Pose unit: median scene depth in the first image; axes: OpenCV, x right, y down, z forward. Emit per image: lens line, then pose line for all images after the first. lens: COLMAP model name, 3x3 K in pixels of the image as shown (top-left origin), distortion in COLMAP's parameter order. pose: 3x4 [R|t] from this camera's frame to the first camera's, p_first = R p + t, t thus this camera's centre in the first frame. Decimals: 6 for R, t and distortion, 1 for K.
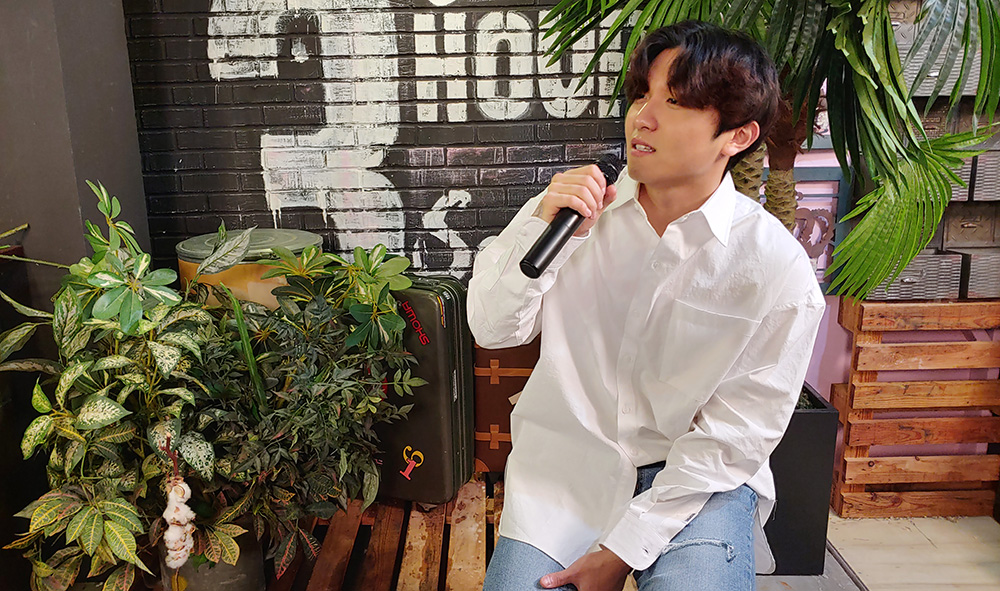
lens RADIAL K [[748.8, 0, 499.2], [0, 748.8, 295.6], [0, 0, 1]] dist [-0.033662, -0.002941]
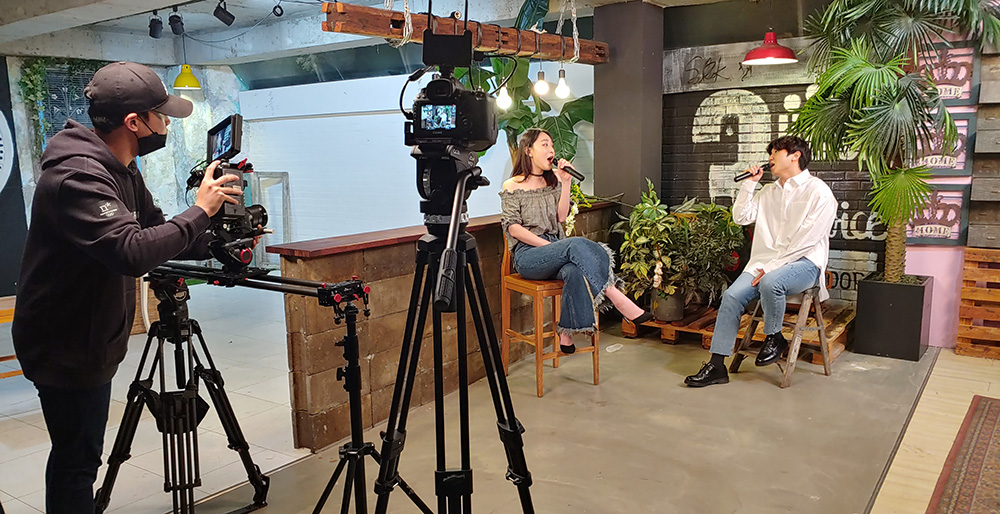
lens RADIAL K [[795.3, 0, 499.0], [0, 795.3, 255.7], [0, 0, 1]] dist [-0.010311, -0.005303]
pose [[0.799030, 0.082461, -0.595610, 0.697472], [-0.142567, 0.988287, -0.054432, 0.312936], [0.584146, 0.128408, 0.801427, -1.431810]]
